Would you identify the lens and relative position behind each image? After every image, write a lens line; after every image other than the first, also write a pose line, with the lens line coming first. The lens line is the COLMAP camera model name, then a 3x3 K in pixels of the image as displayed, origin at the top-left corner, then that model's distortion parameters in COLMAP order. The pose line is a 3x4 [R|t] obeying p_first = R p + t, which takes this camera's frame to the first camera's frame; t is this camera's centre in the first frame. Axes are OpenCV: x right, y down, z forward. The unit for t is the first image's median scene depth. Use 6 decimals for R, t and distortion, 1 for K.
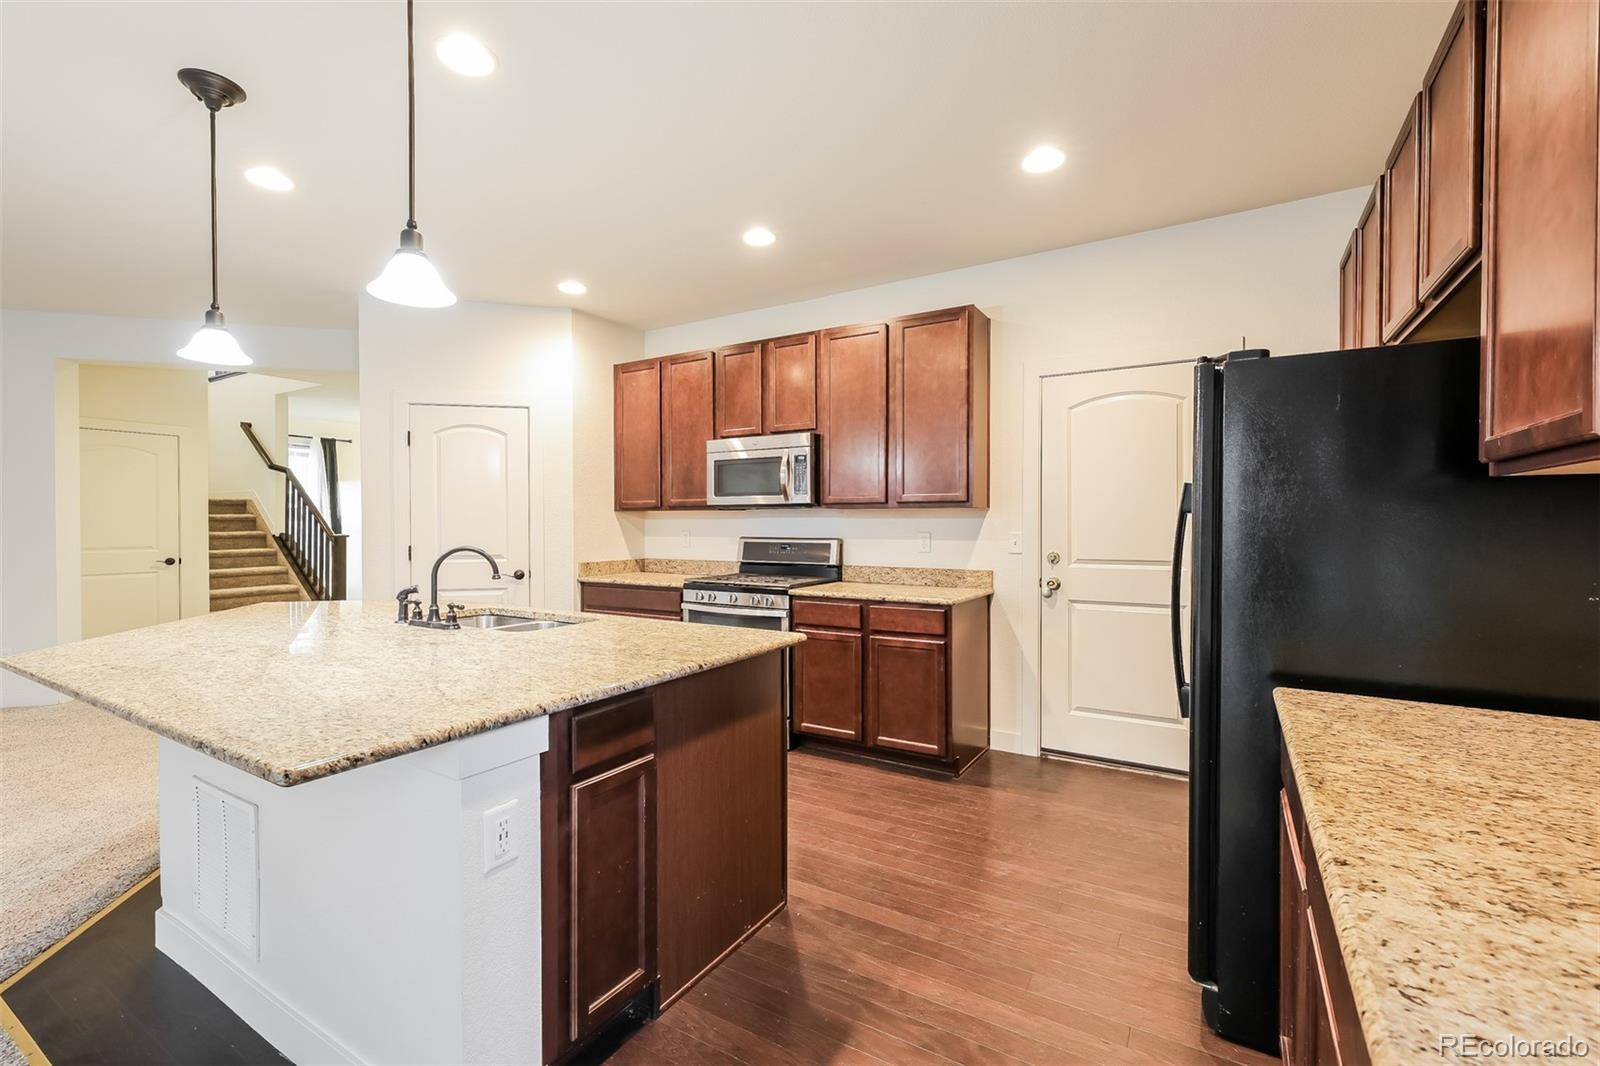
lens RADIAL K [[673.3, 0, 800.5], [0, 673.3, 531.2], [0, 0, 1]] dist [0.006876, -0.000379]
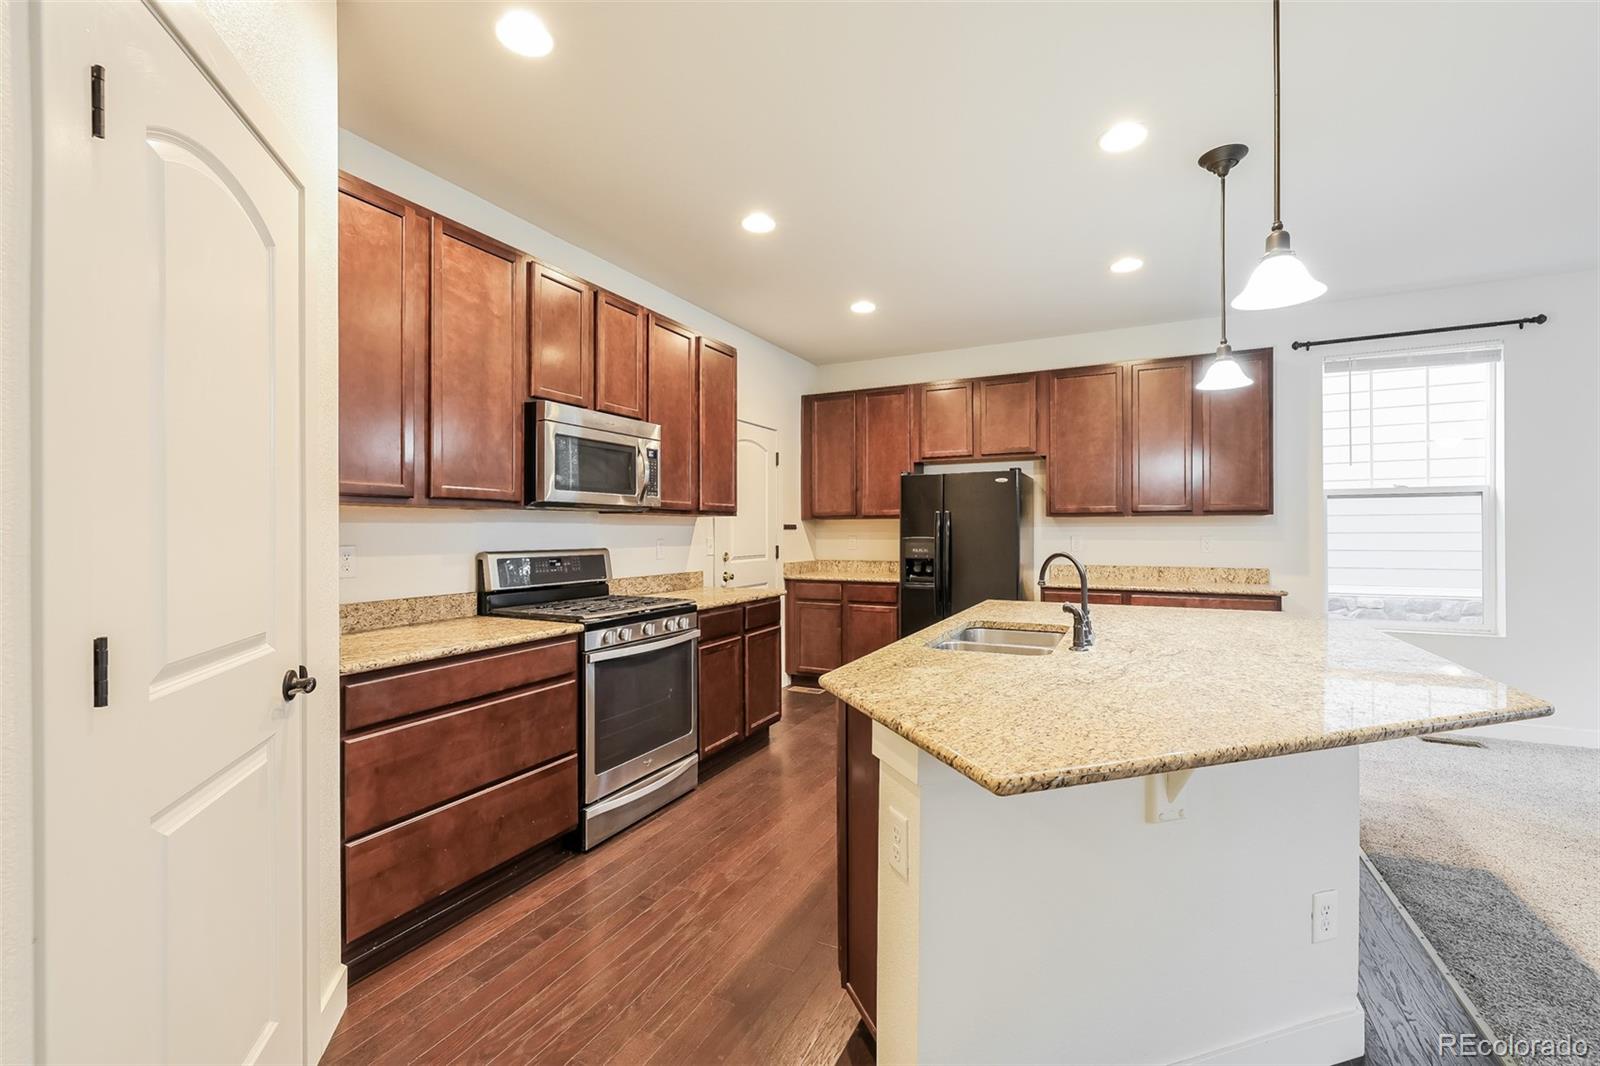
lens RADIAL K [[673.3, 0, 810.5], [0, 673.3, 535.1], [0, 0, 1]] dist [0.006876, -0.000379]
pose [[-0.087625, -0.004283, 0.996144, -0.857488], [0.015814, 0.999859, 0.005690, -0.006932], [-0.996028, 0.016252, -0.087545, 0.871443]]
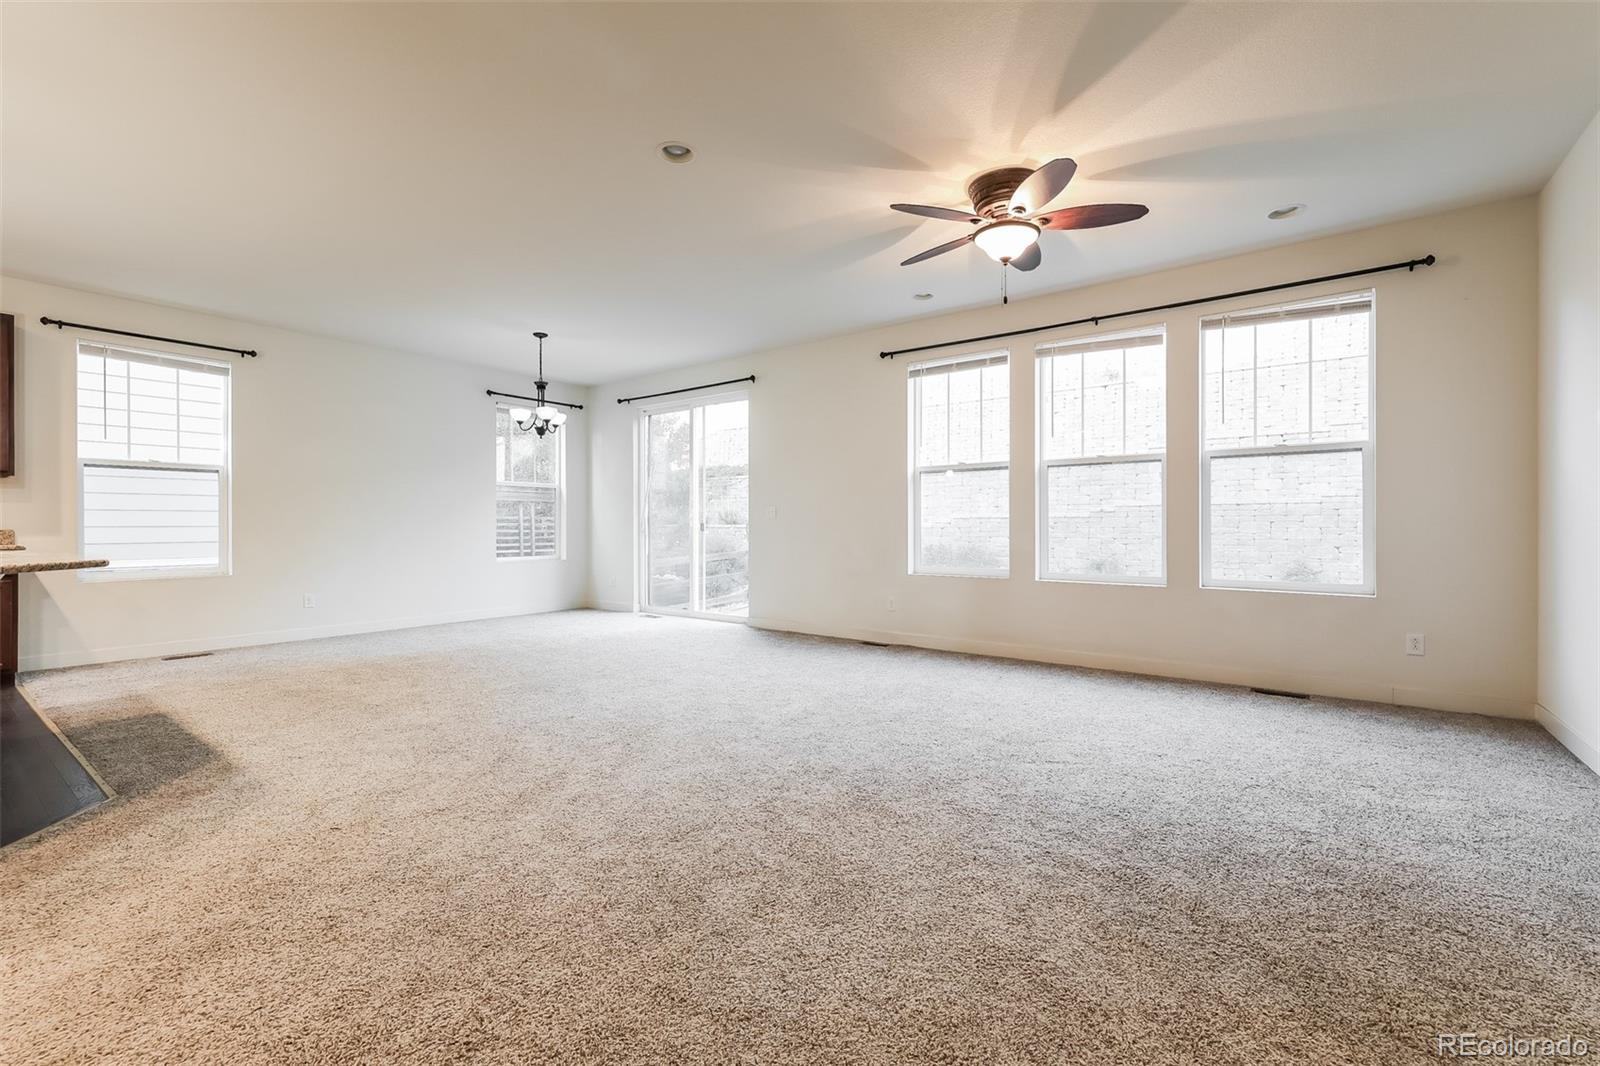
lens RADIAL K [[673.3, 0, 790.9], [0, 673.3, 520.0], [0, 0, 1]] dist [0.006876, -0.000379]
pose [[-0.994561, 0.000947, 0.104150, -1.243282], [0.001445, 0.999988, 0.004703, 0.047660], [-0.104145, 0.004828, -0.994550, 1.027403]]
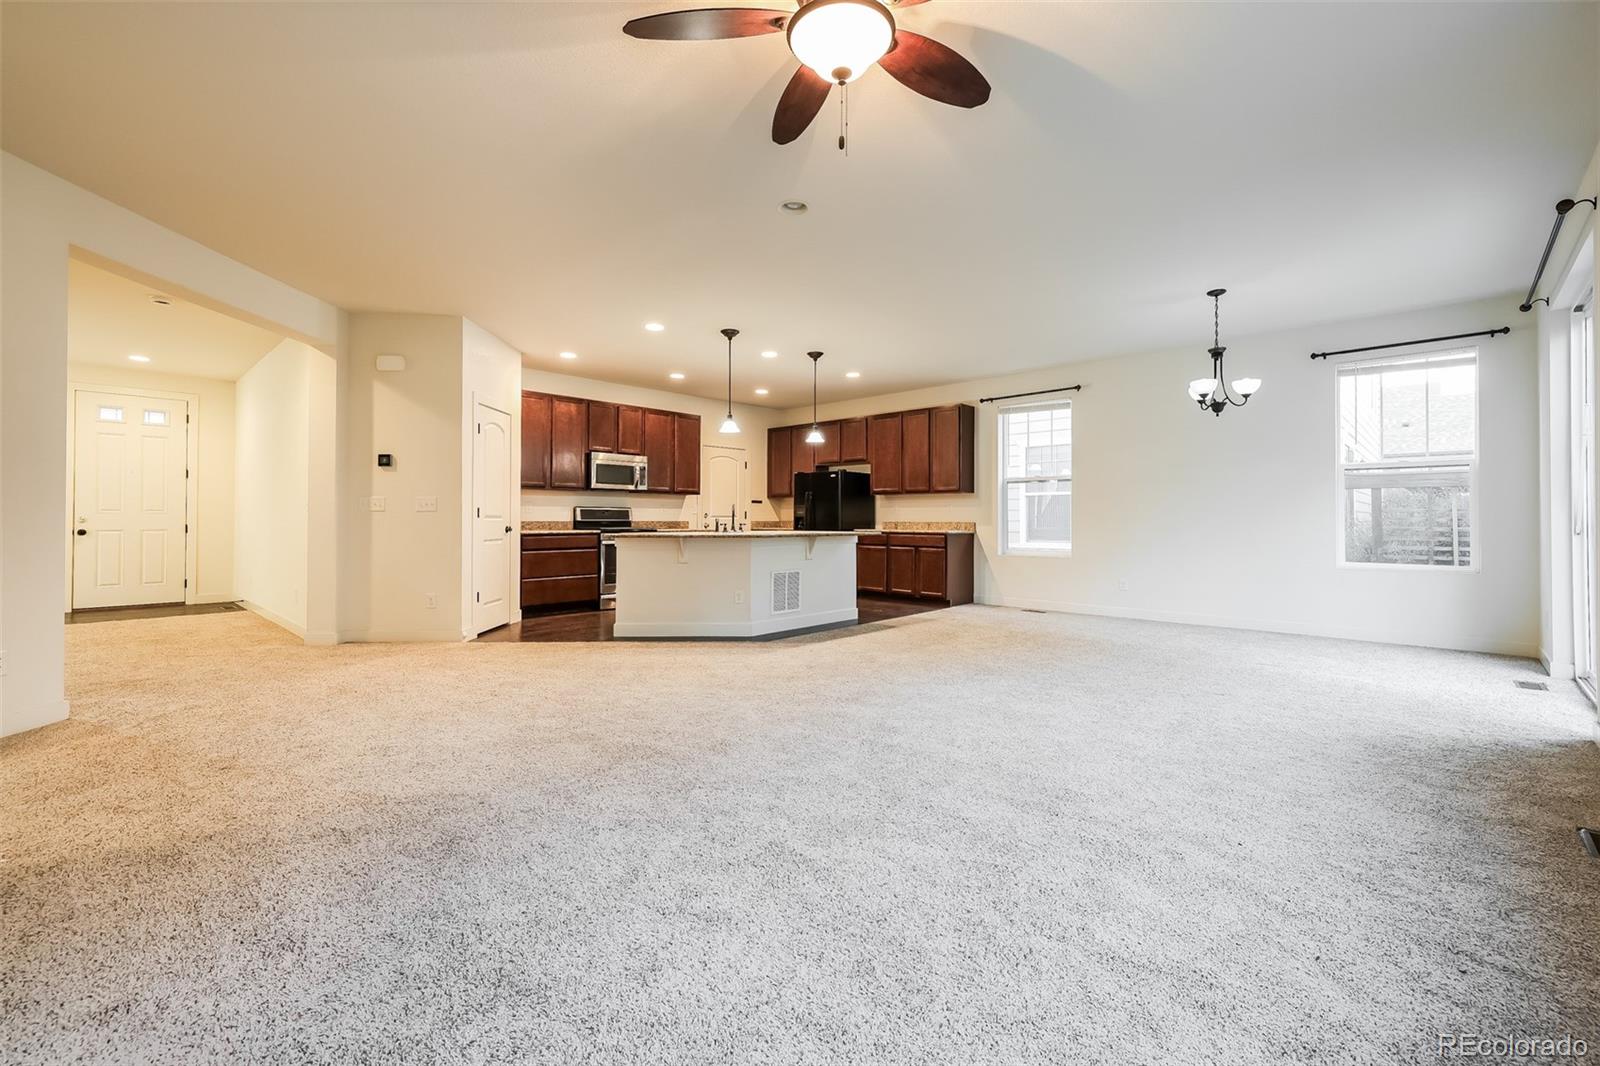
lens RADIAL K [[673.3, 0, 808.3], [0, 673.3, 513.2], [0, 0, 1]] dist [0.006876, -0.000379]
pose [[0.201144, 0.010378, 0.979507, -1.913068], [0.010256, 0.999867, -0.012700, 0.061352], [-0.979508, 0.012600, 0.201010, 0.085024]]
